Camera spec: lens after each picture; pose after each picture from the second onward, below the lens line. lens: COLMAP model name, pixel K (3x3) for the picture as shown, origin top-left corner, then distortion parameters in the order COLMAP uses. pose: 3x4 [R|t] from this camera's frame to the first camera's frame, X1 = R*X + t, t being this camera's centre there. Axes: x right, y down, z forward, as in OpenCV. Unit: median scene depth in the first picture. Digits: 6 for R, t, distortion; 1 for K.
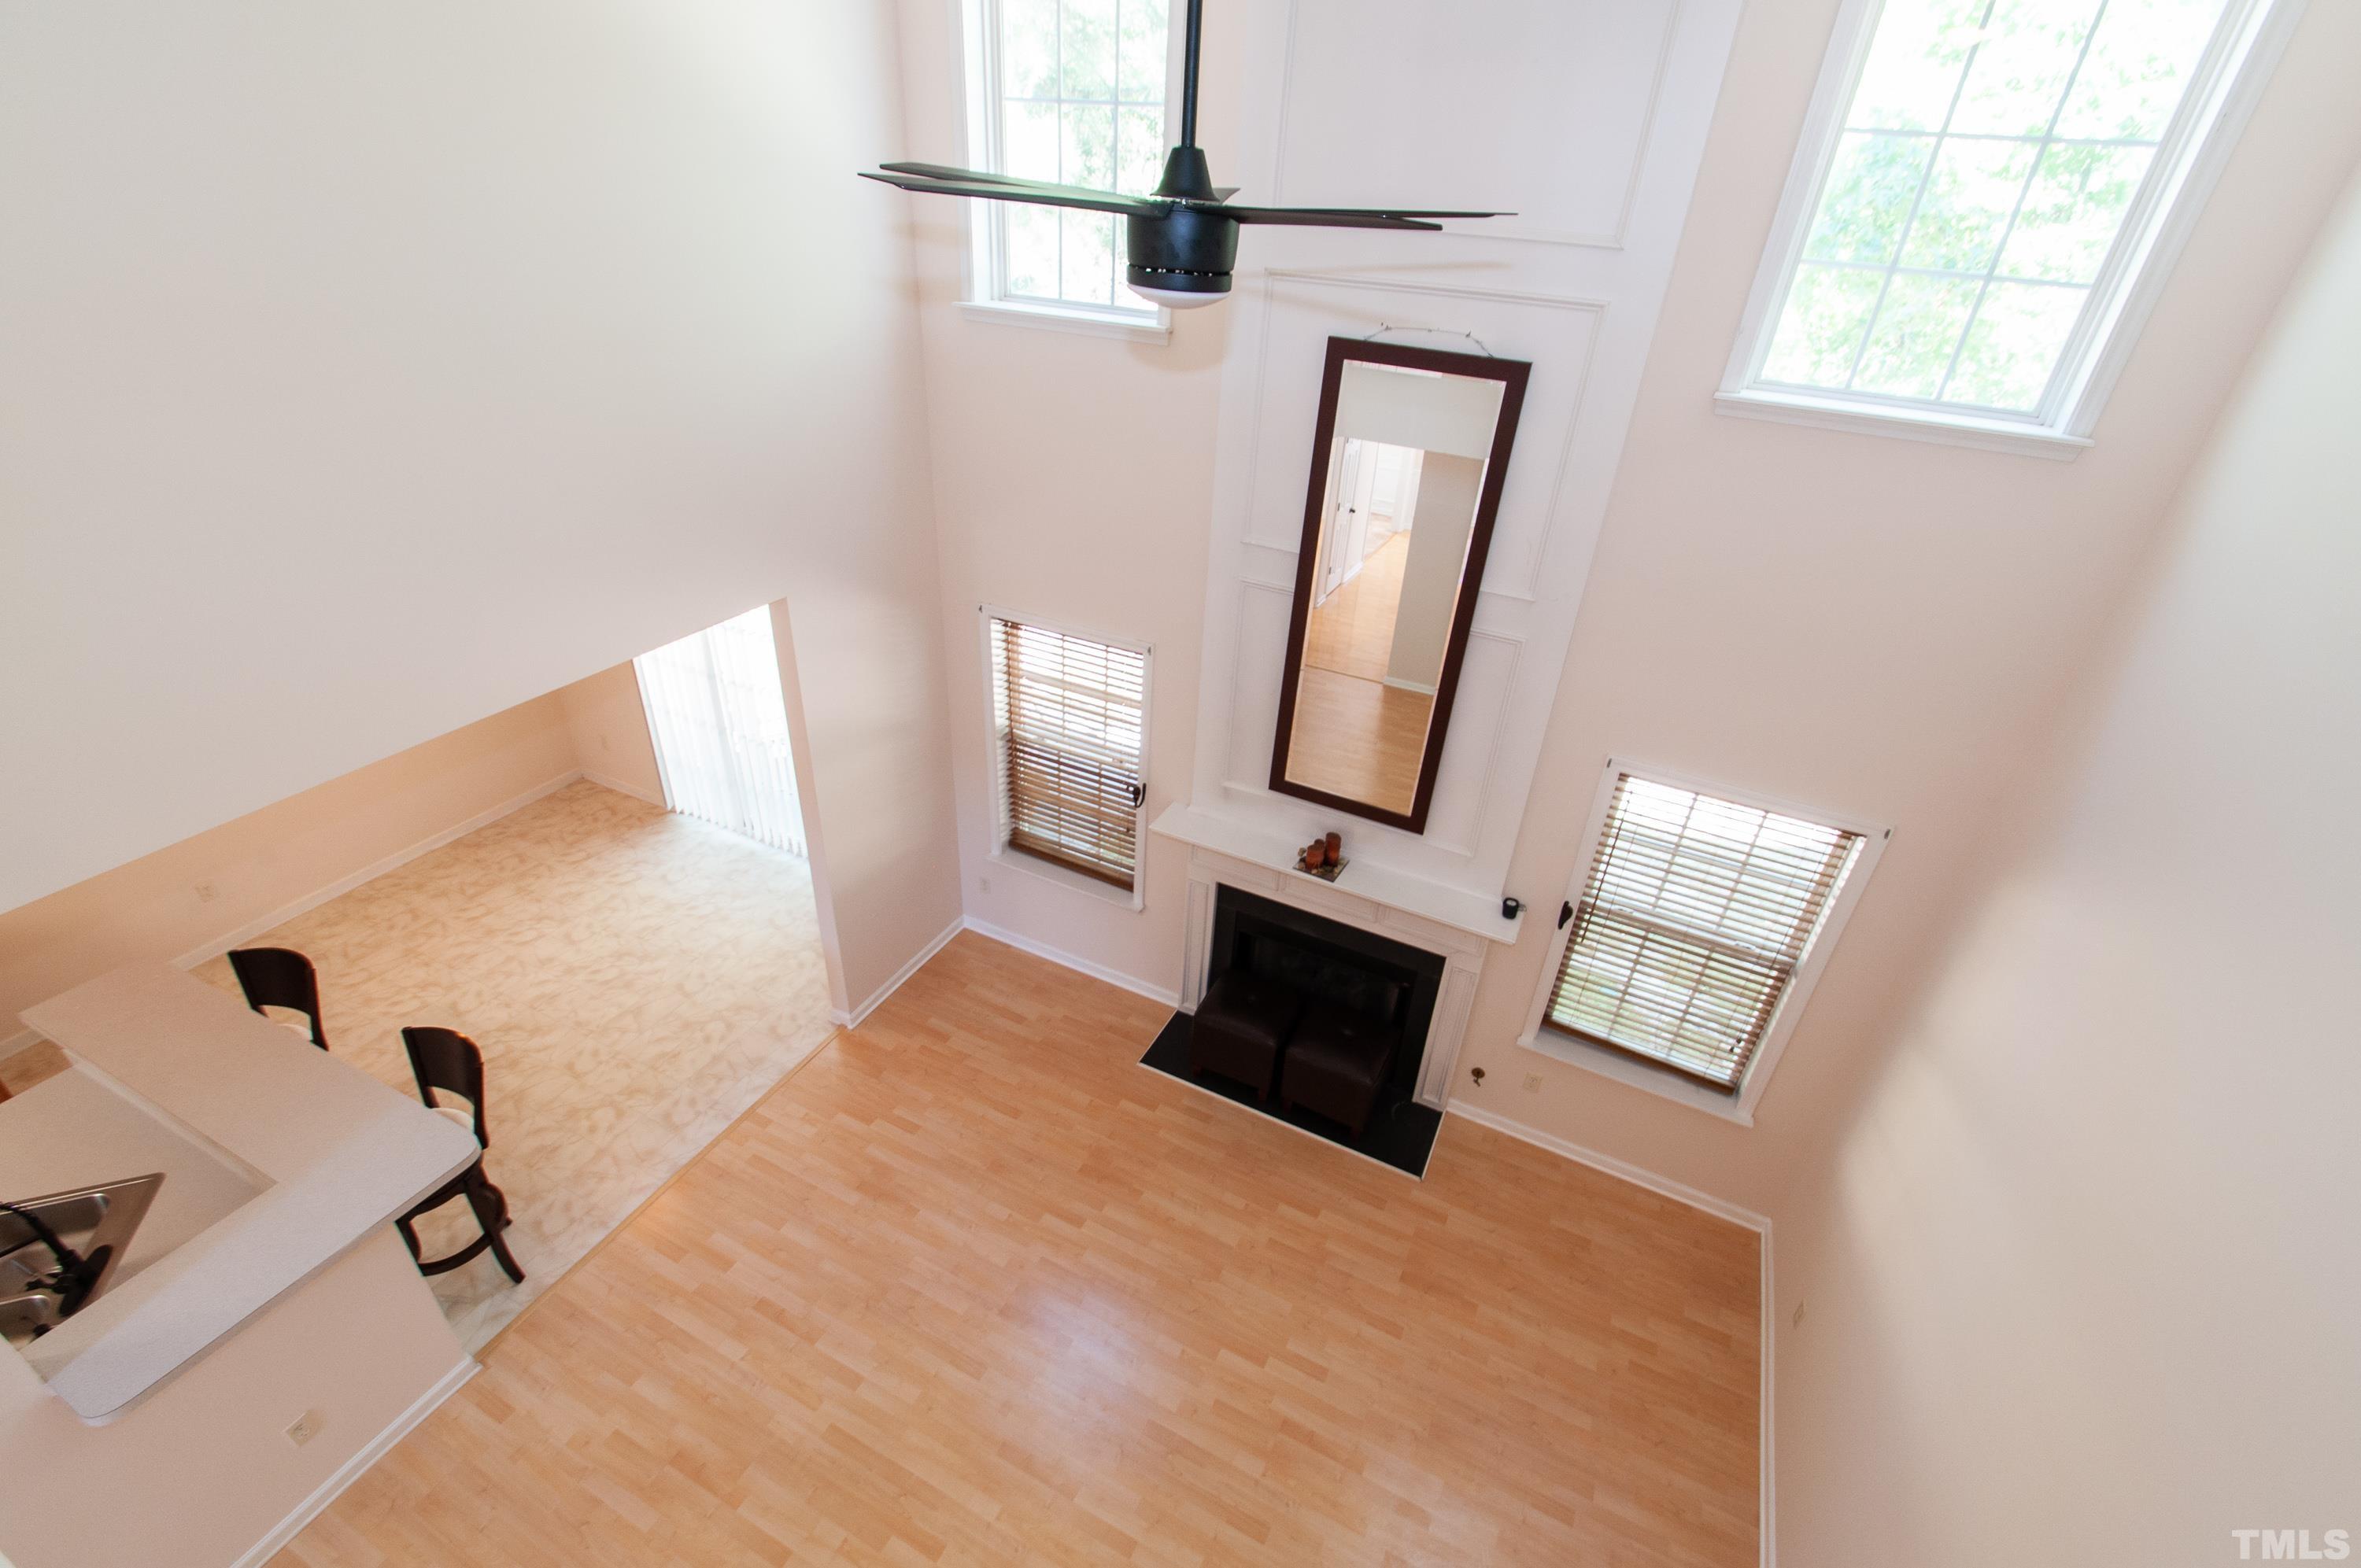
lens RADIAL K [[1045.6, 0, 1177.5], [0, 1045.6, 804.3], [0, 0, 1]] dist [0.005292, -0.003624]
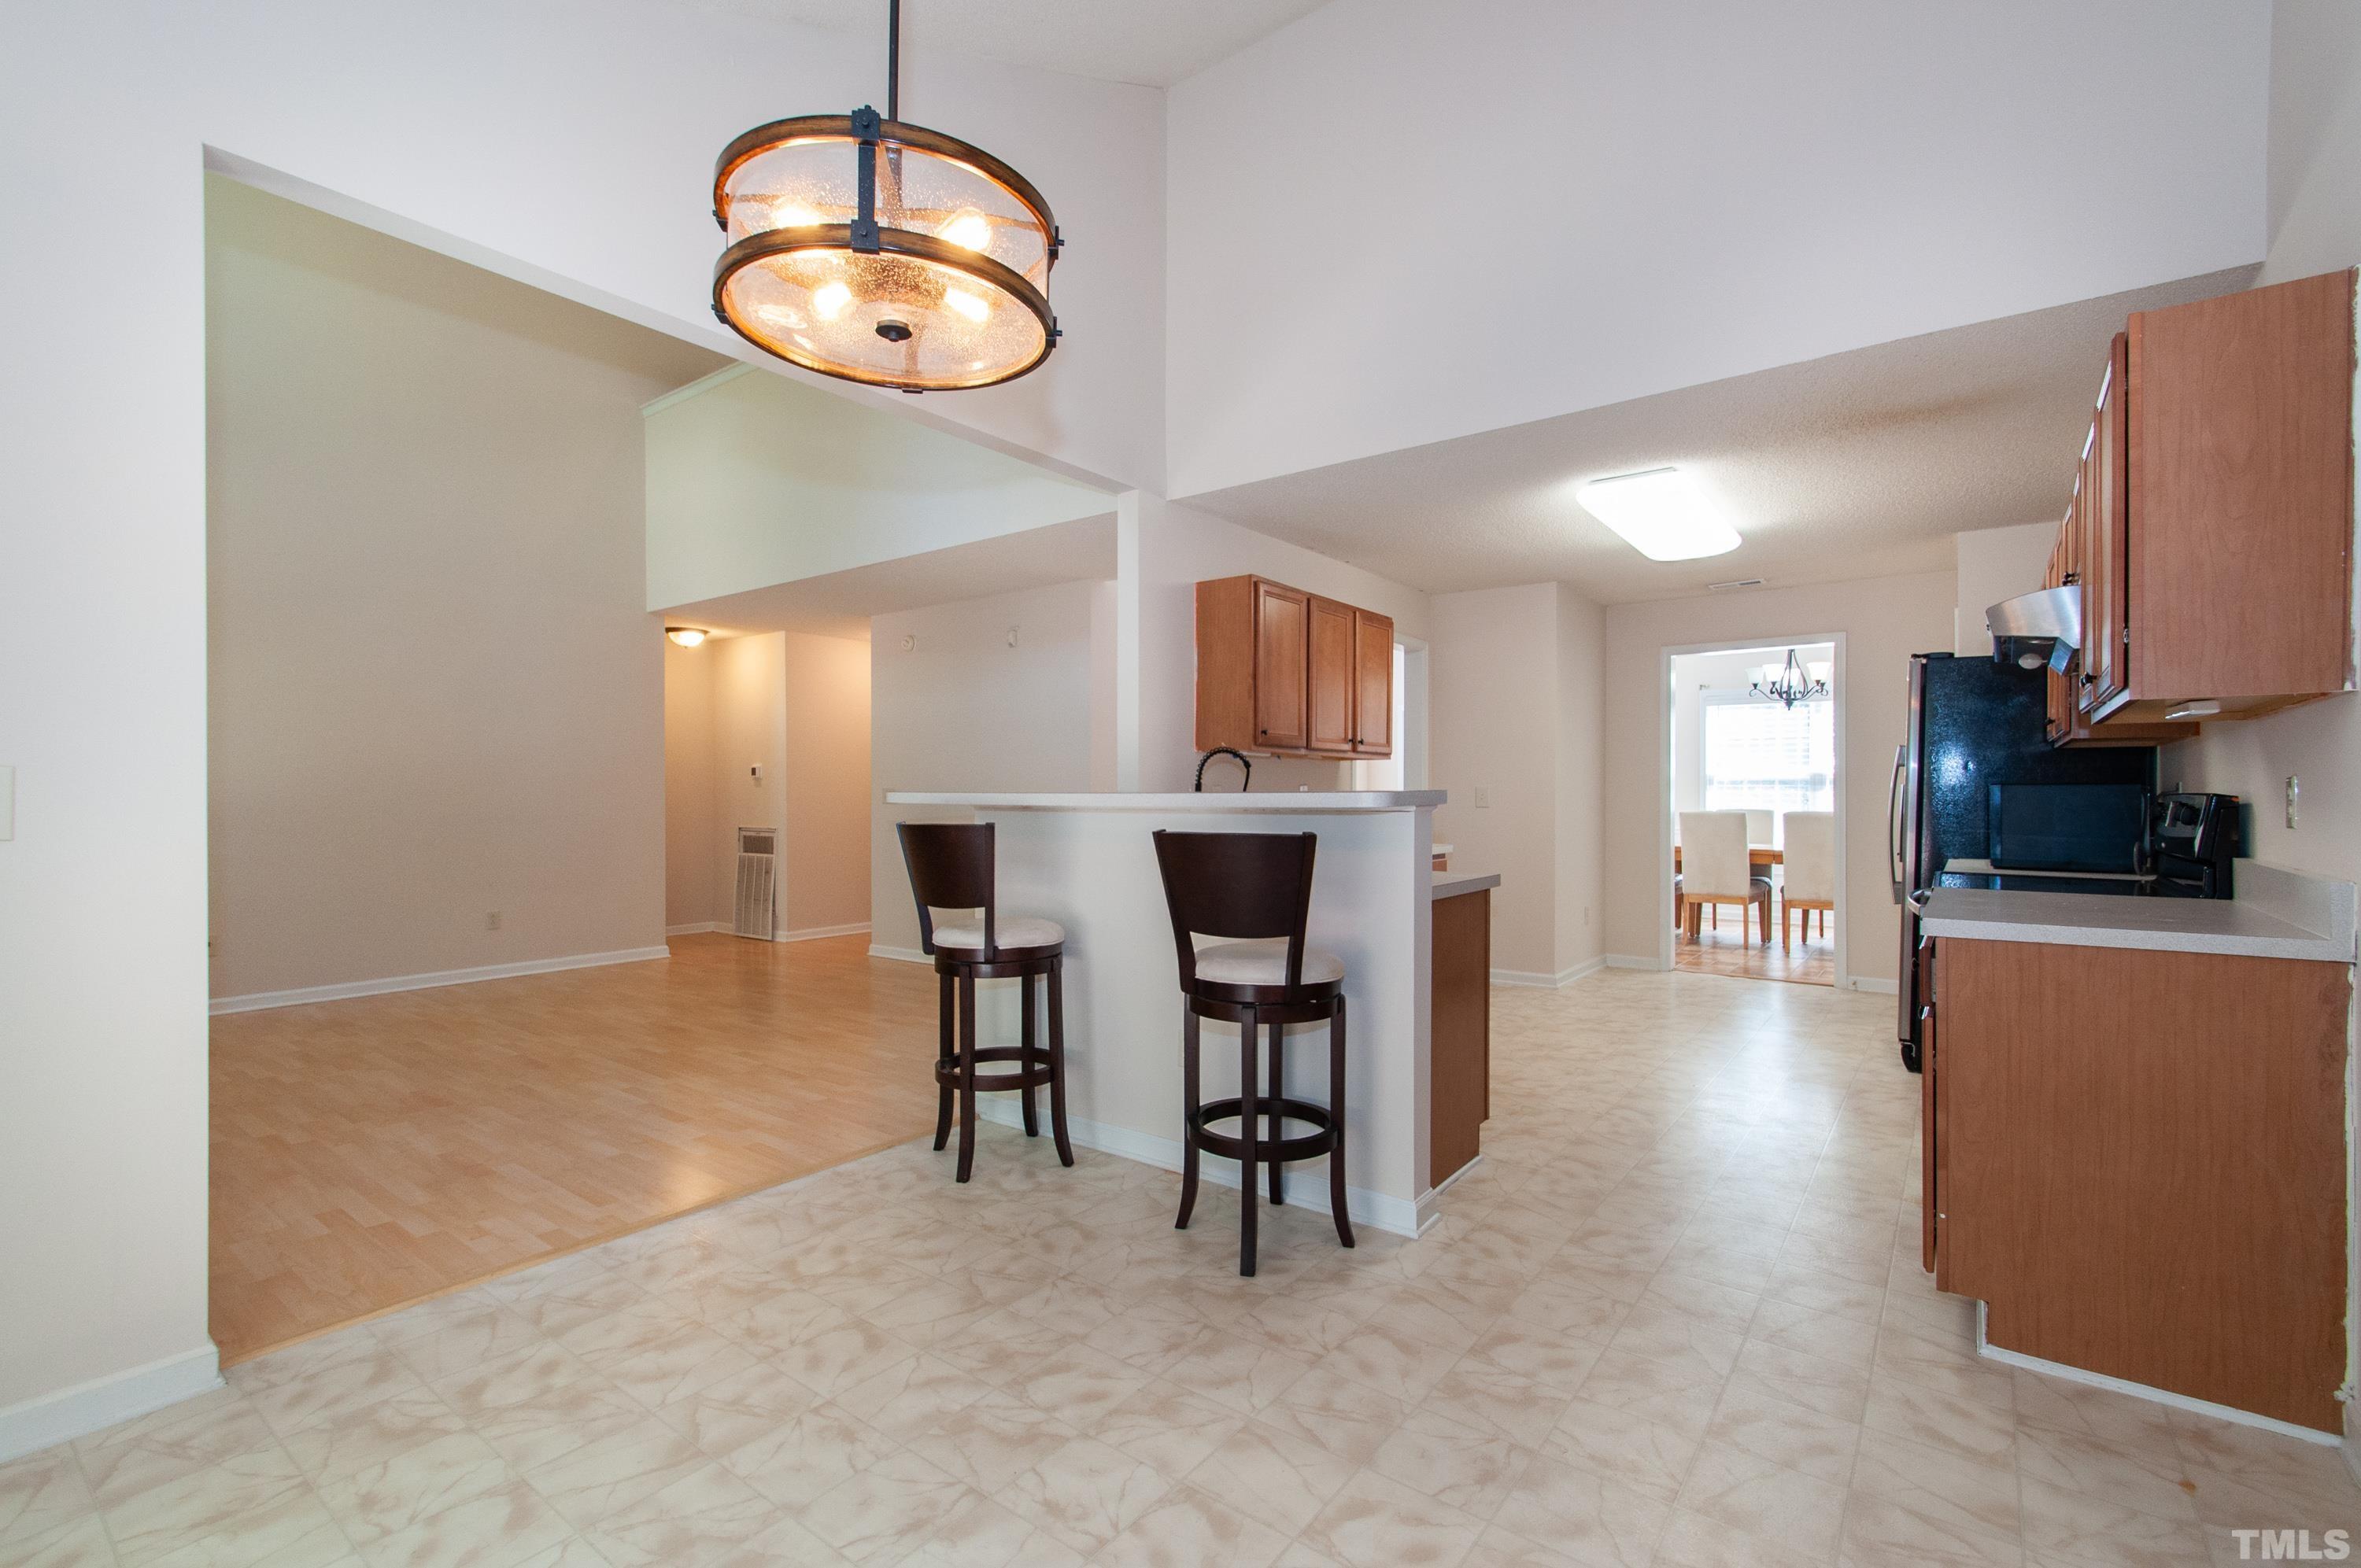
lens RADIAL K [[1045.6, 0, 1177.1], [0, 1045.6, 789.8], [0, 0, 1]] dist [0.005292, -0.003624]
pose [[-0.980103, -0.053006, 0.191282, -0.858301], [0.055346, 0.852482, 0.519818, -0.171650], [-0.190618, 0.520062, -0.832587, 1.353184]]
